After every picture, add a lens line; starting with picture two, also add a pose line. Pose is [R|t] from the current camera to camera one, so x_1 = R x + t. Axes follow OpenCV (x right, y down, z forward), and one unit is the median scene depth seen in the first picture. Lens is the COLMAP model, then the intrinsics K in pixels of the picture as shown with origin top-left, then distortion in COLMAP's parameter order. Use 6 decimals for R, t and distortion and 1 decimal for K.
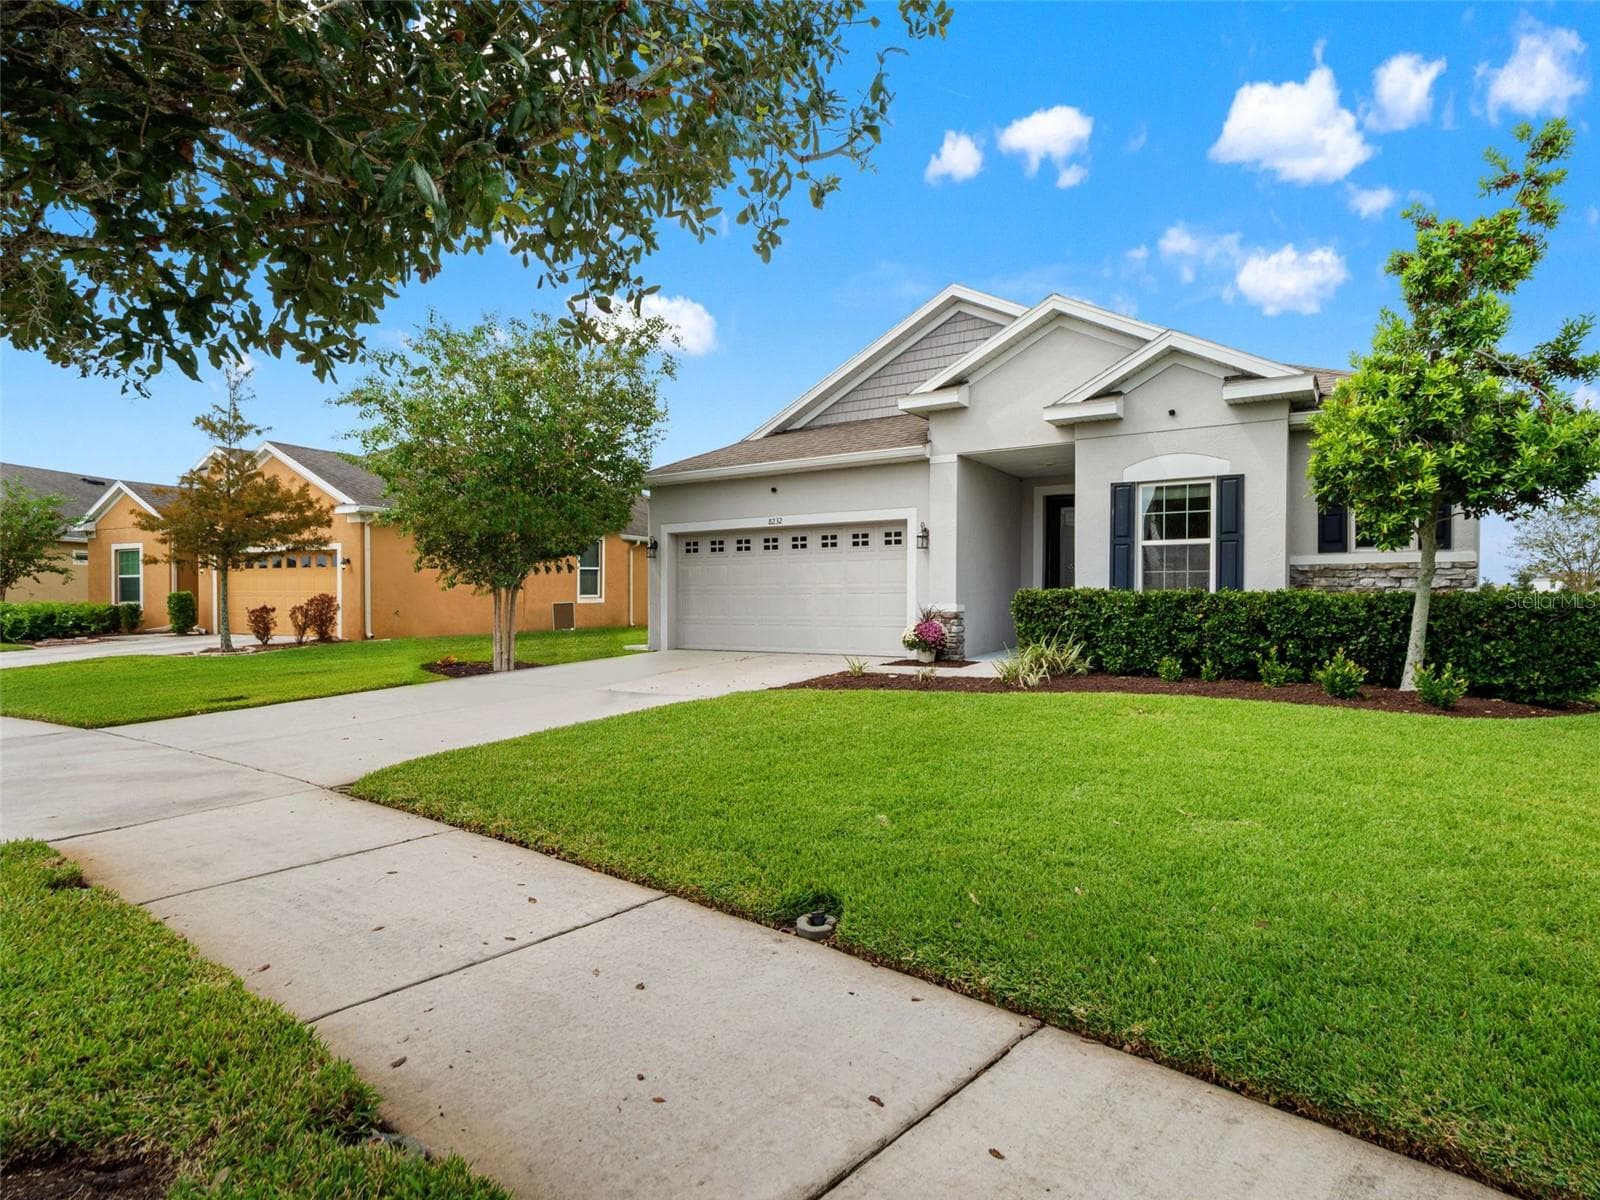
lens RADIAL K [[864.4, 0, 803.8], [0, 864.4, 619.7], [0, 0, 1]] dist [-0.011701, 0.000017]
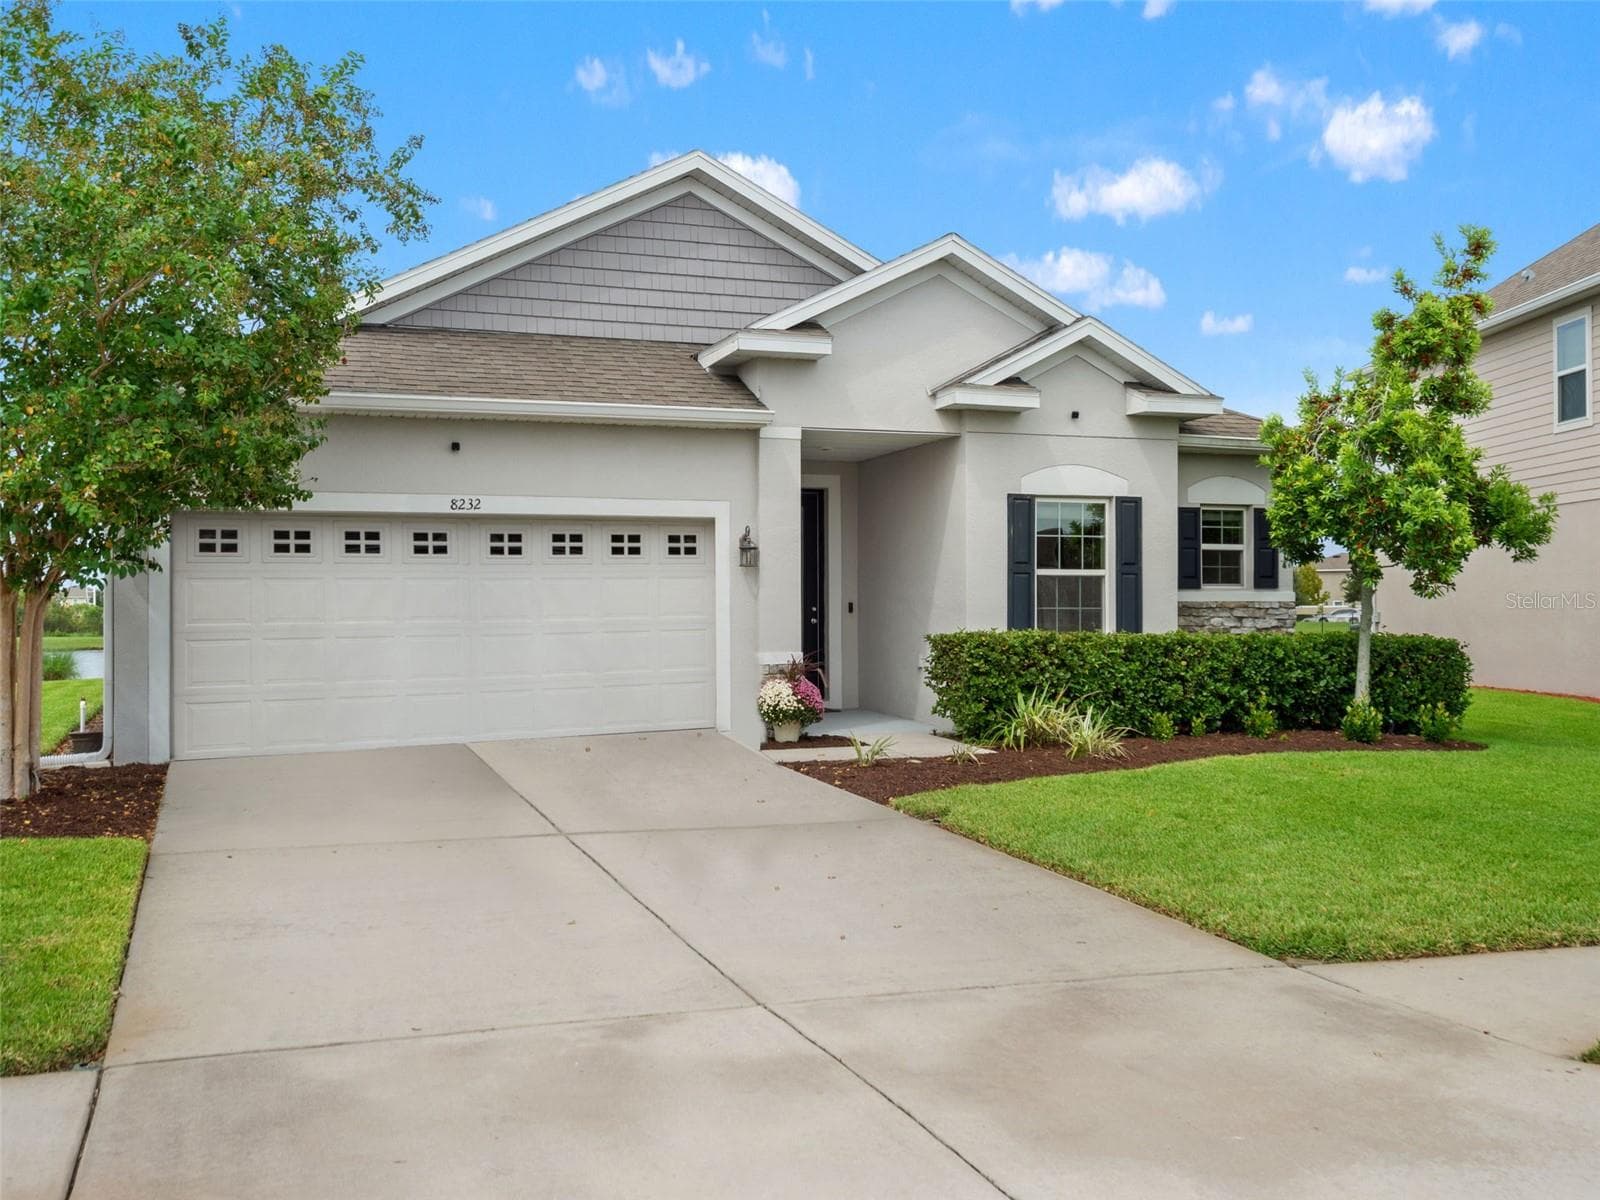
lens RADIAL K [[1604.9, 0, 807.3], [0, 1604.9, 618.9], [0, 0, 1]] dist [-0.009722, 0.003948]
pose [[0.599486, -0.004723, 0.800371, -0.953243], [0.020807, 0.999737, -0.009686, -0.037110], [-0.800115, 0.022460, 0.599427, 0.295779]]
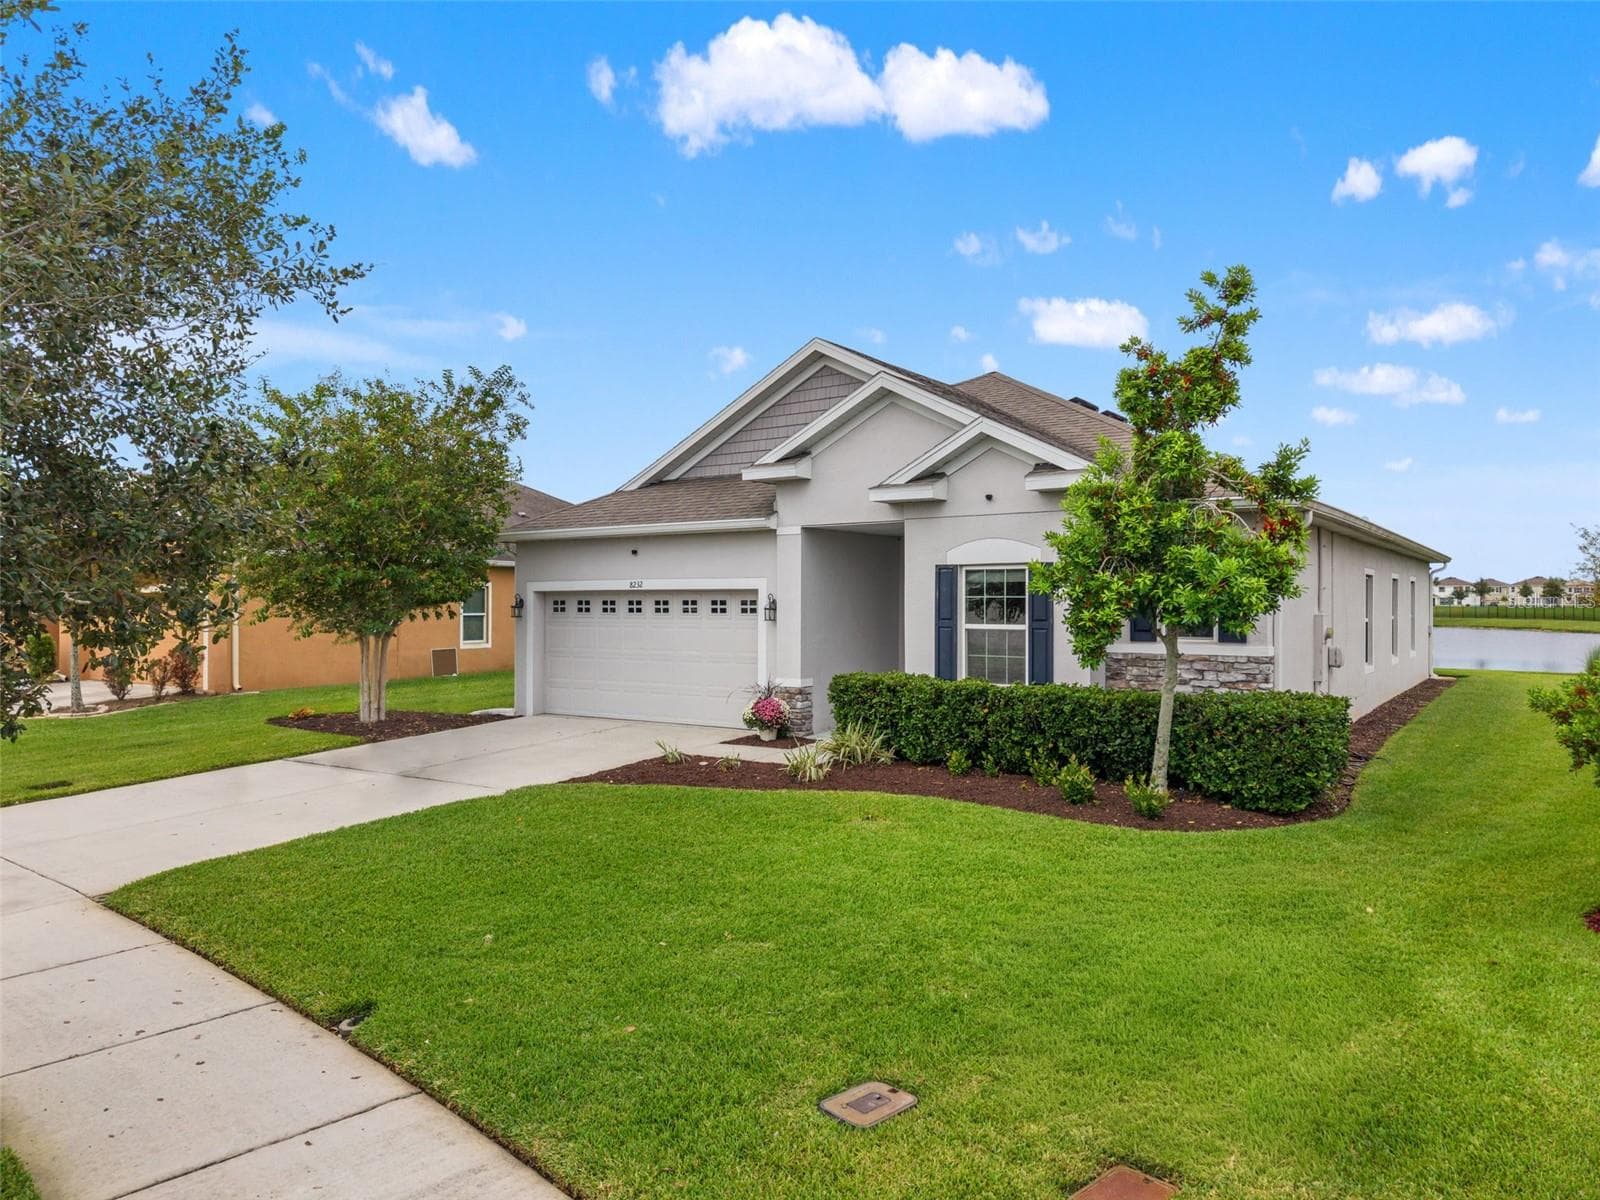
lens RADIAL K [[1067.9, 0, 795.2], [0, 1067.9, 603.1], [0, 0, 1]] dist [0.053981, -0.063466]
pose [[0.999313, -0.001209, -0.037034, 0.252031], [0.000575, 0.999853, -0.017142, -0.097922], [0.037050, 0.017109, 0.999167, -0.240771]]
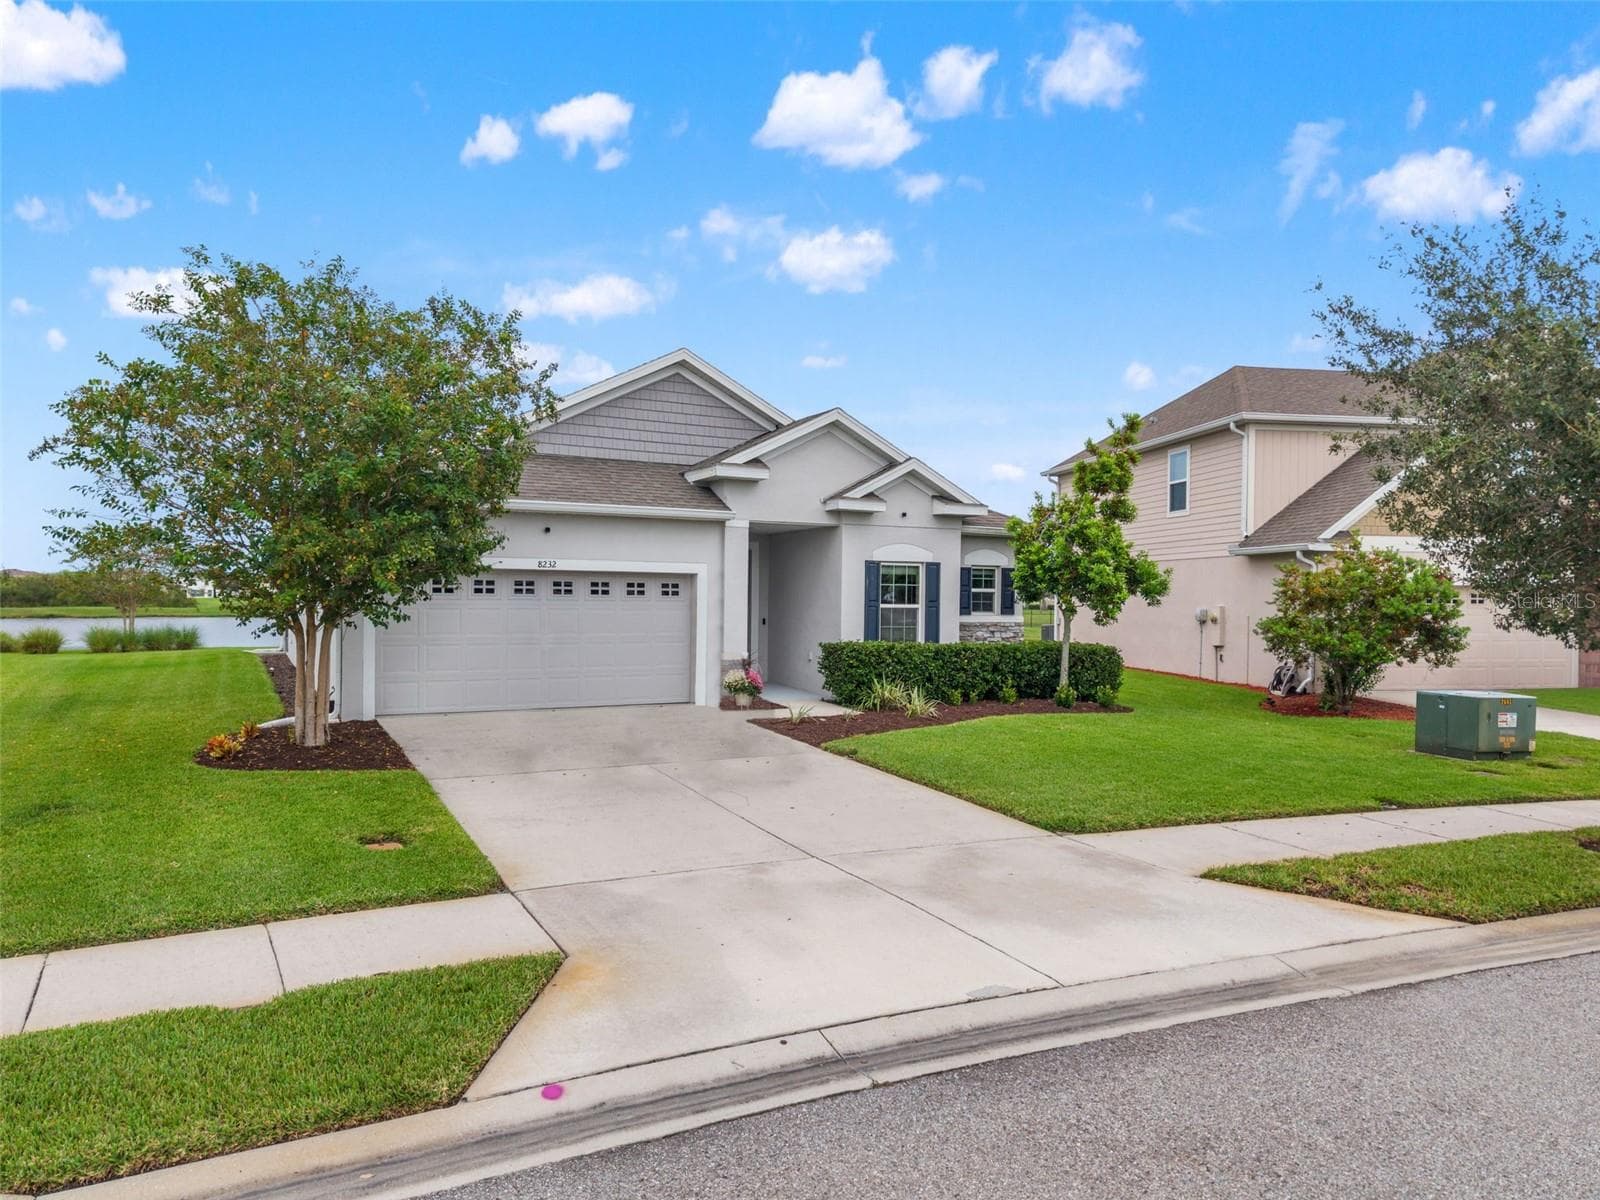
lens RADIAL K [[1092.8, 0, 804.2], [0, 1092.8, 608.5], [0, 0, 1]] dist [0.035252, -0.003711]
pose [[0.492546, -0.003207, 0.870280, -1.212340], [0.006607, 0.999978, -0.000054, -0.088214], [-0.870261, 0.005777, 0.492557, 0.266760]]
